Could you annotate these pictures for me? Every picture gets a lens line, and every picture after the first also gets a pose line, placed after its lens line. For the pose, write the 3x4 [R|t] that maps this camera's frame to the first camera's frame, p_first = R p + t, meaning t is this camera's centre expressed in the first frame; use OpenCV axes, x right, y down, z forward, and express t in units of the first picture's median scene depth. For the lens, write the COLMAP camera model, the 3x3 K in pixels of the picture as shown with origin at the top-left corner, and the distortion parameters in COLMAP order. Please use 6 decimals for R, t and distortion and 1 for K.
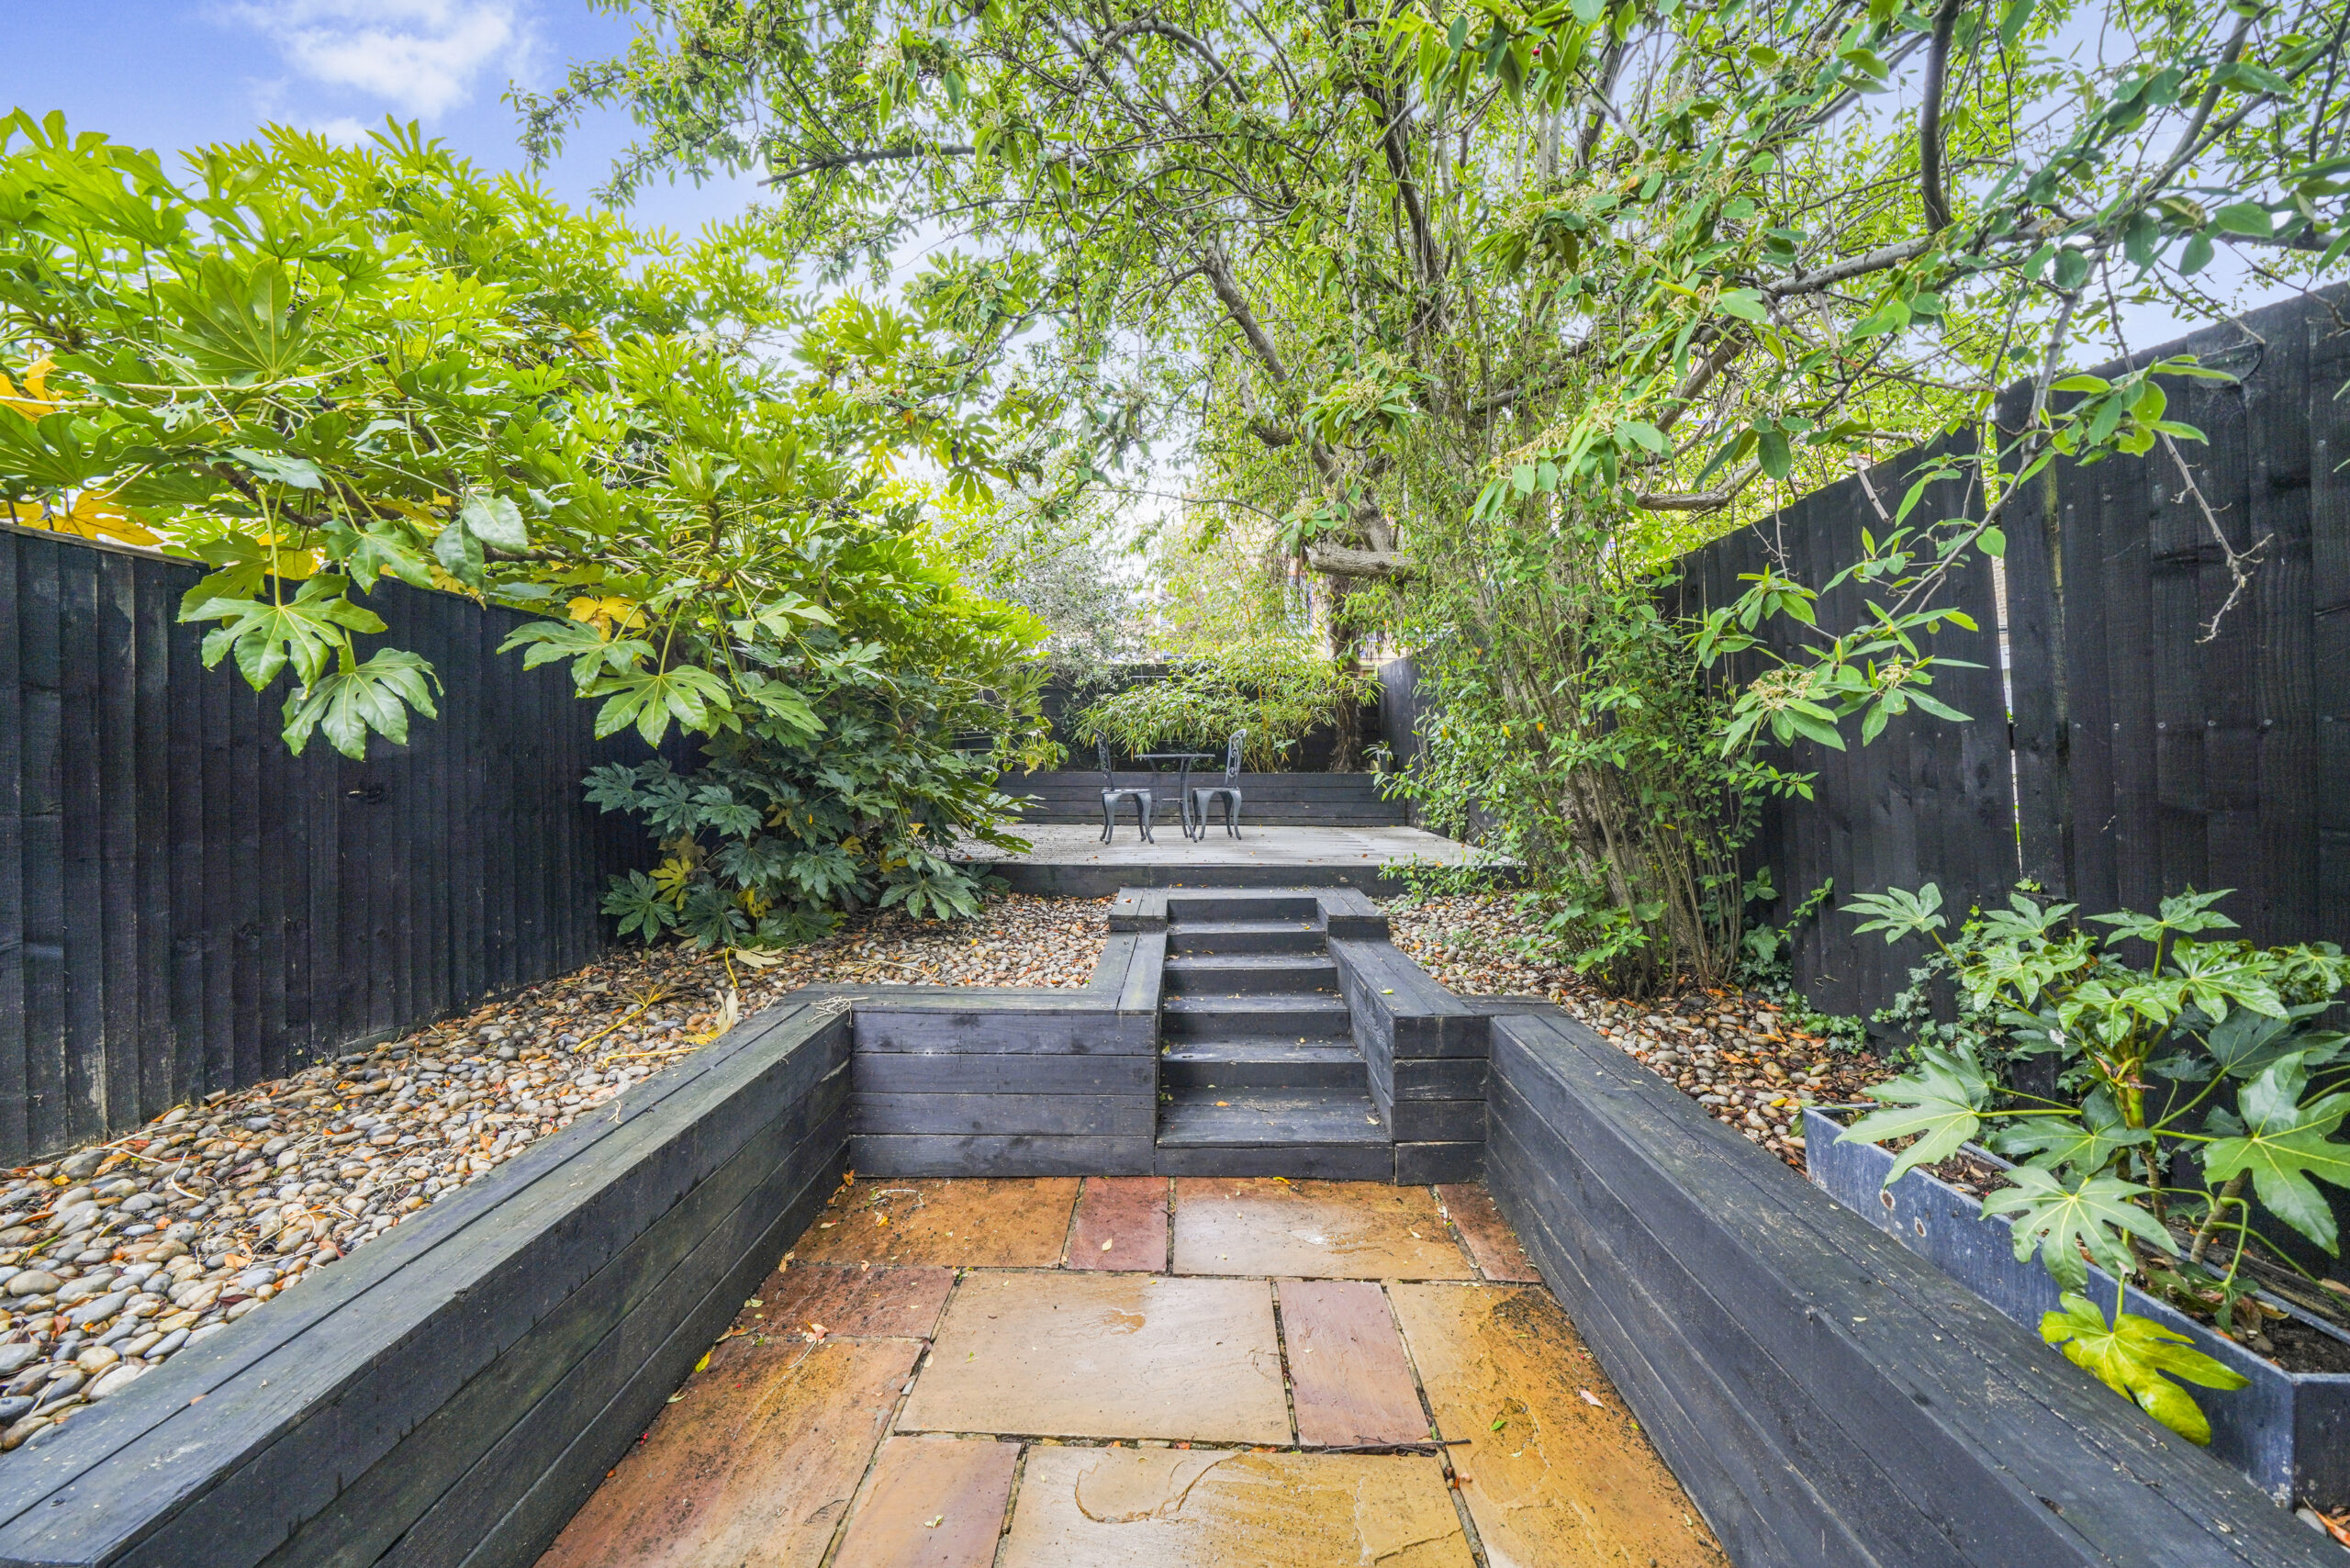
lens RADIAL K [[828.2, 0, 1172.7], [0, 828.2, 796.4], [0, 0, 1]] dist [-0.000957, -0.000559]
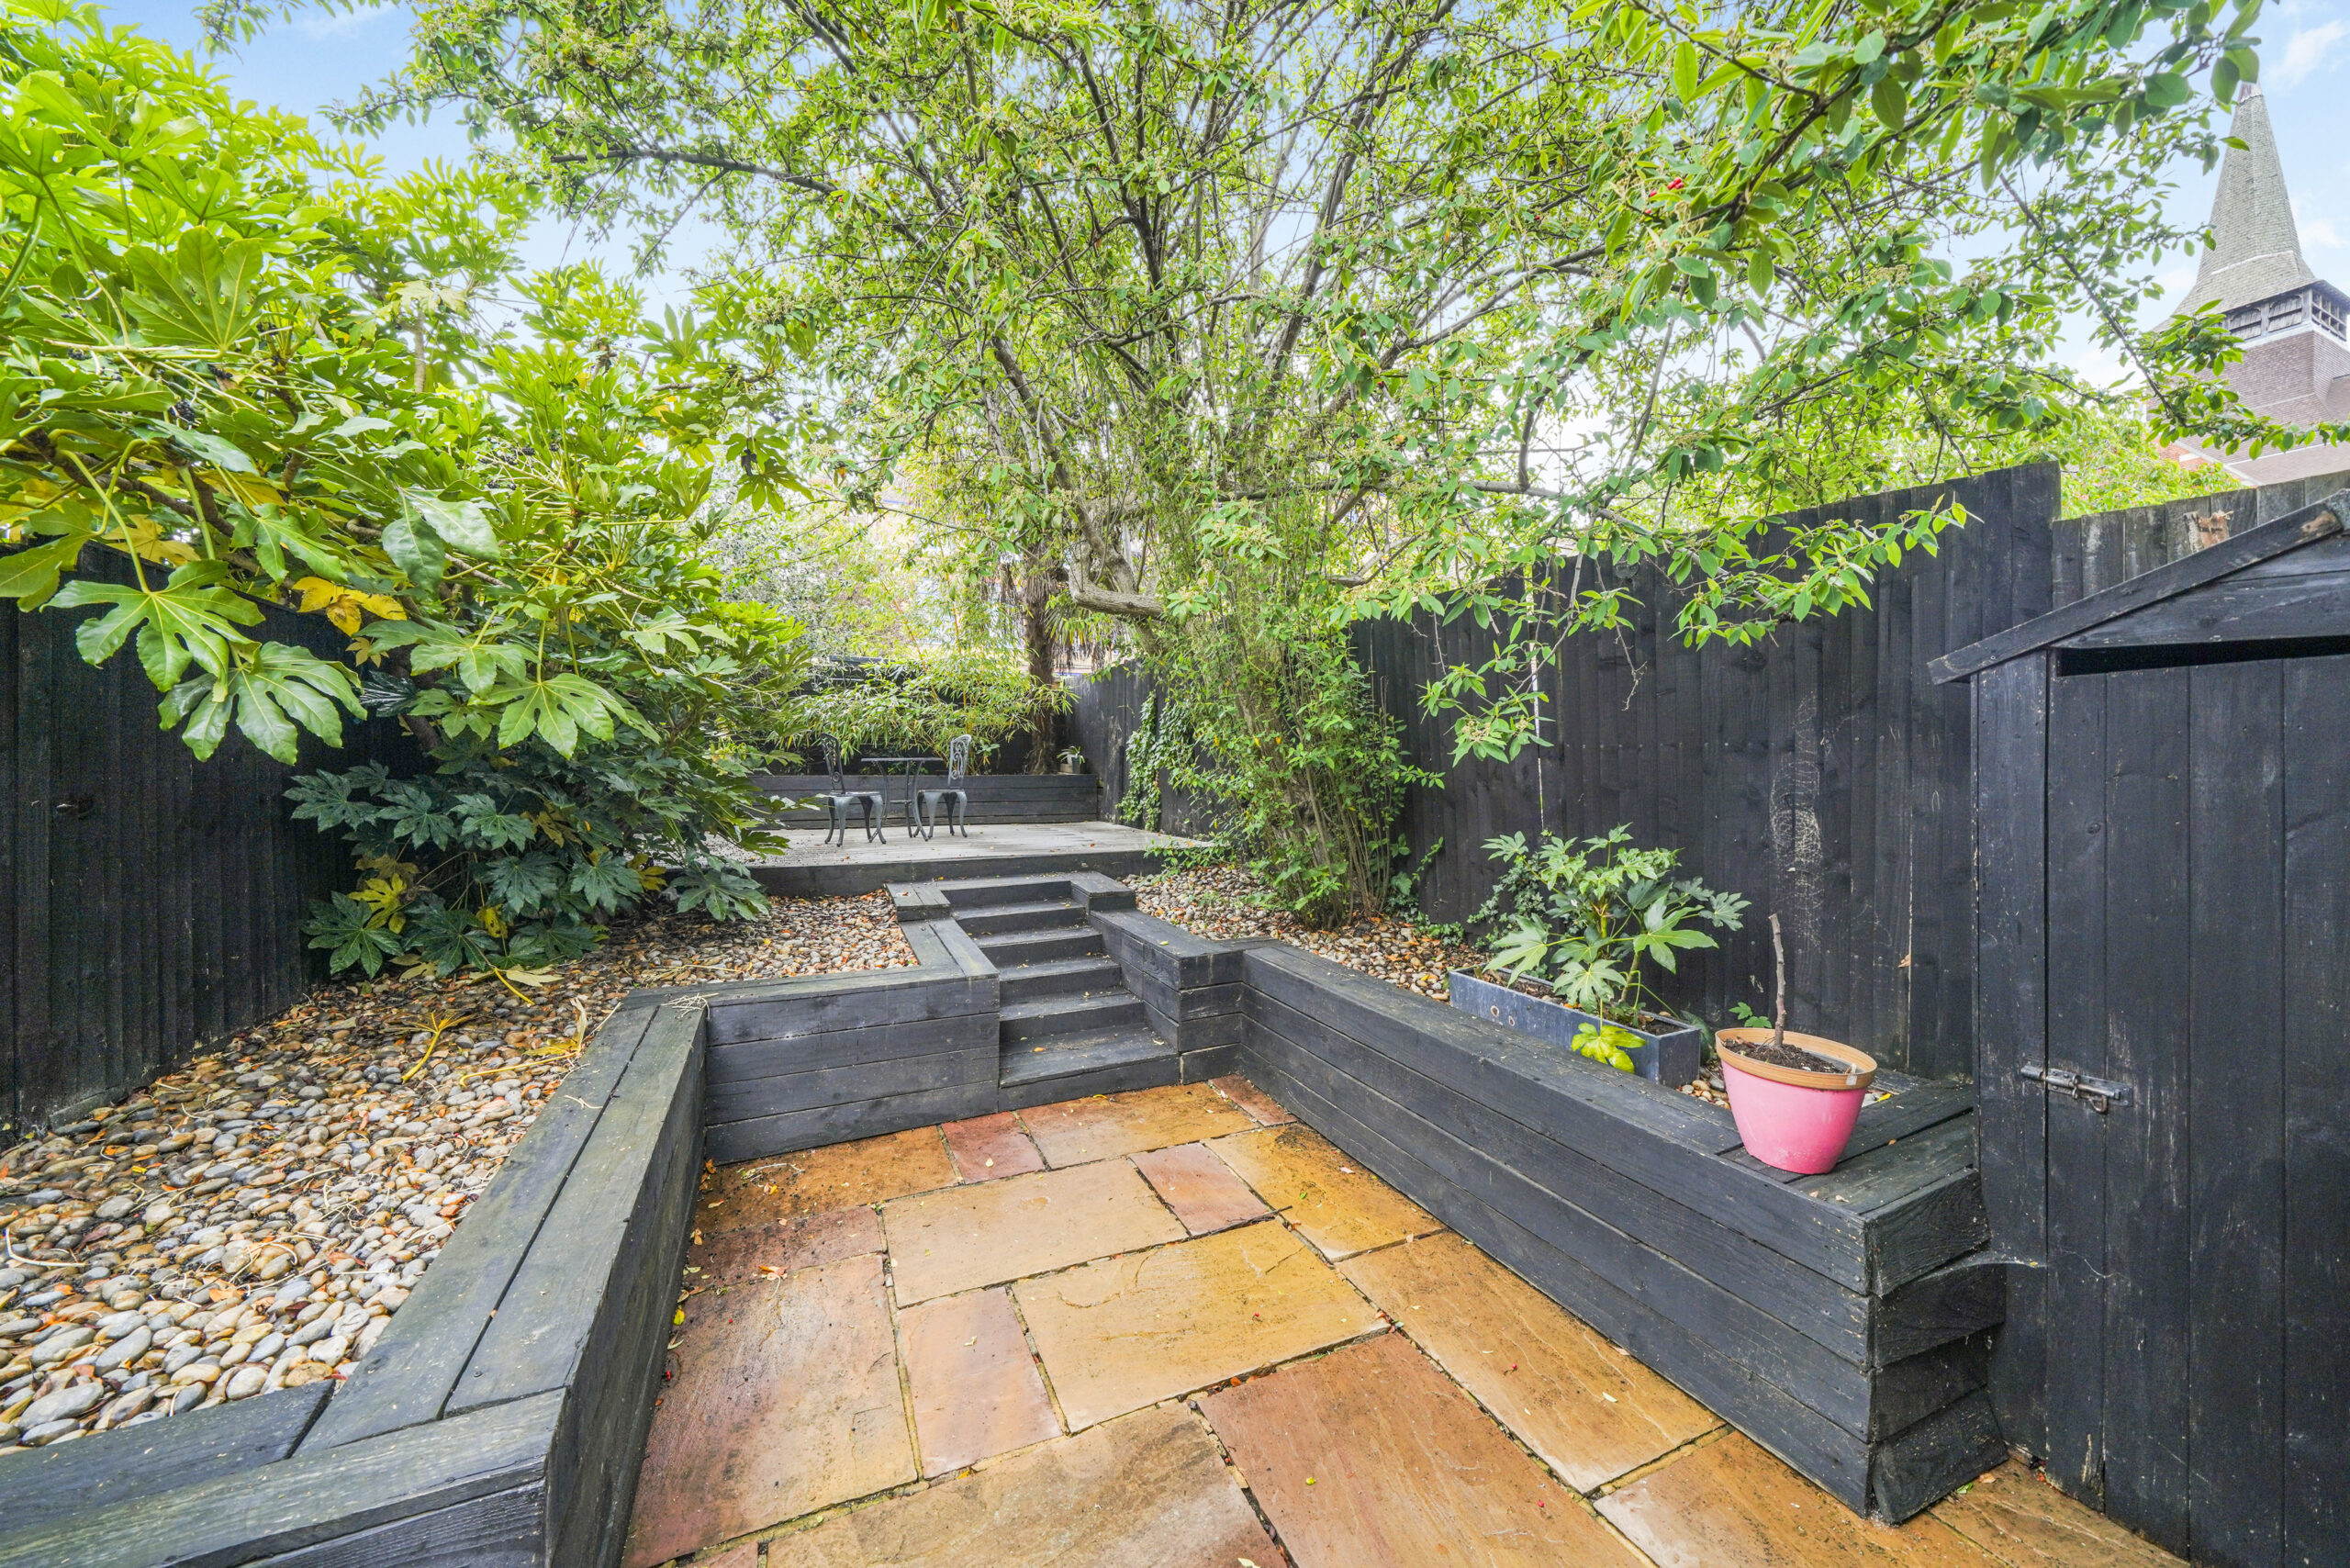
lens RADIAL K [[809.0, 0, 1164.5], [0, 809.0, 807.0], [0, 0, 1]] dist [-0.000943, -0.000221]
pose [[0.909247, -0.024020, 0.415564, -0.311921], [0.018924, 0.999687, 0.016378, 0.002111], [-0.415827, -0.007028, 0.909417, -0.180765]]
